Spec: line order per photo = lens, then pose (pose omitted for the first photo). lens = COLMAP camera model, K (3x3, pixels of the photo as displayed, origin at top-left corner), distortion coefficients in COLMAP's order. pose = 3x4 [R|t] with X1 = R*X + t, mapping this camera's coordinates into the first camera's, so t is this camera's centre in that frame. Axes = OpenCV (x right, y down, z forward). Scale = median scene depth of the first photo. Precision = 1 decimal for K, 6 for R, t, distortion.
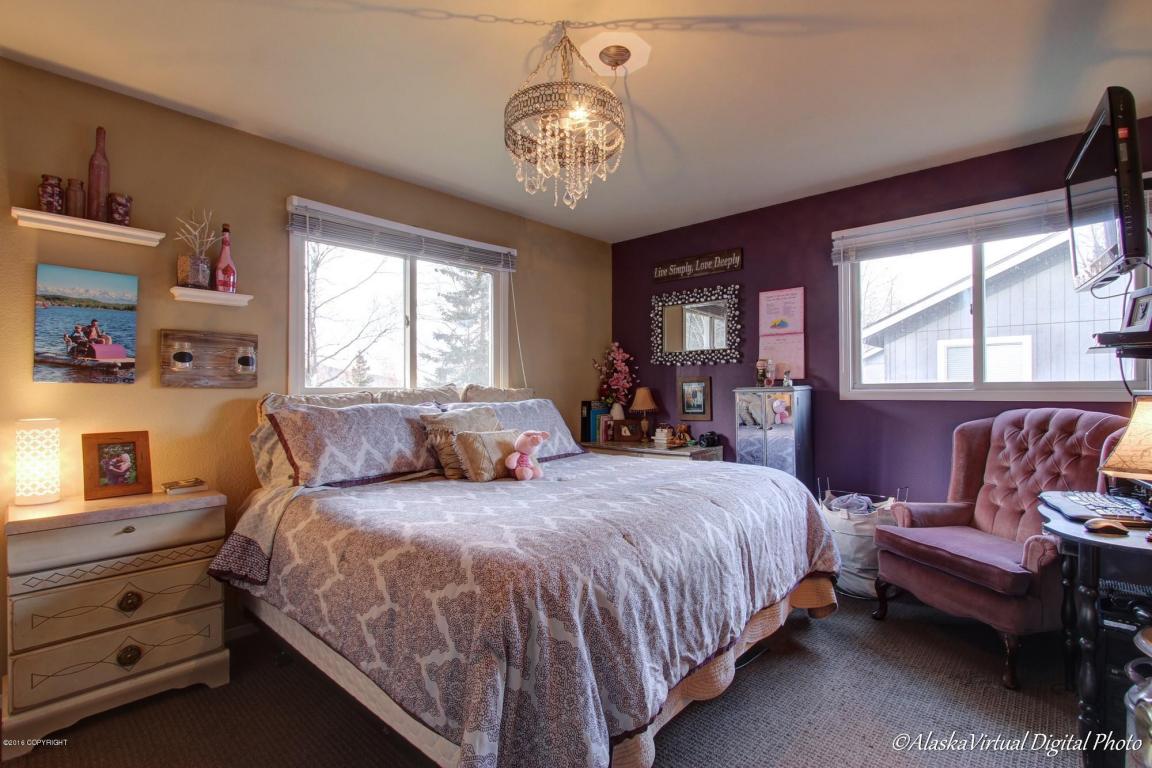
lens RADIAL K [[538.5, 0, 572.8], [0, 538.5, 386.9], [0, 0, 1]] dist [-0.016170, 0.000253]
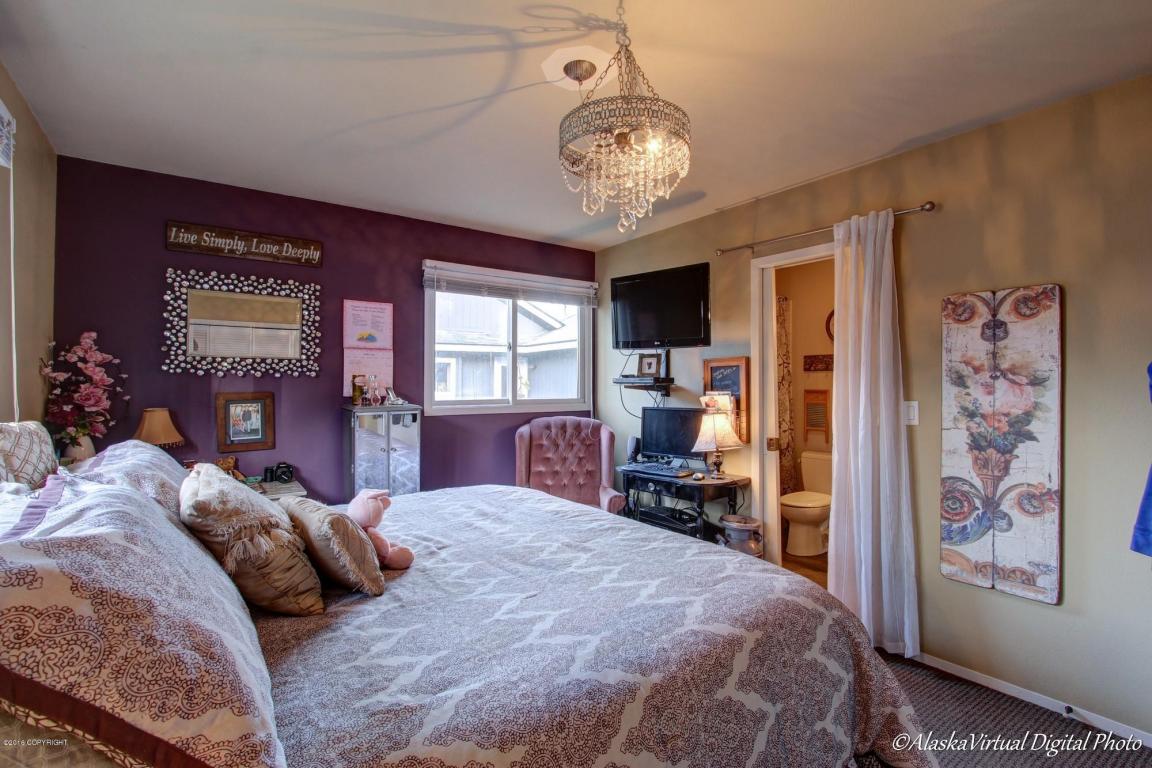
lens RADIAL K [[538.5, 0, 573.0], [0, 538.5, 383.2], [0, 0, 1]] dist [-0.016170, 0.000253]
pose [[0.202957, 0.014488, 0.979081, -0.426921], [-0.001960, 0.999895, -0.014390, -0.022640], [-0.979186, 0.001002, 0.202964, 0.423016]]
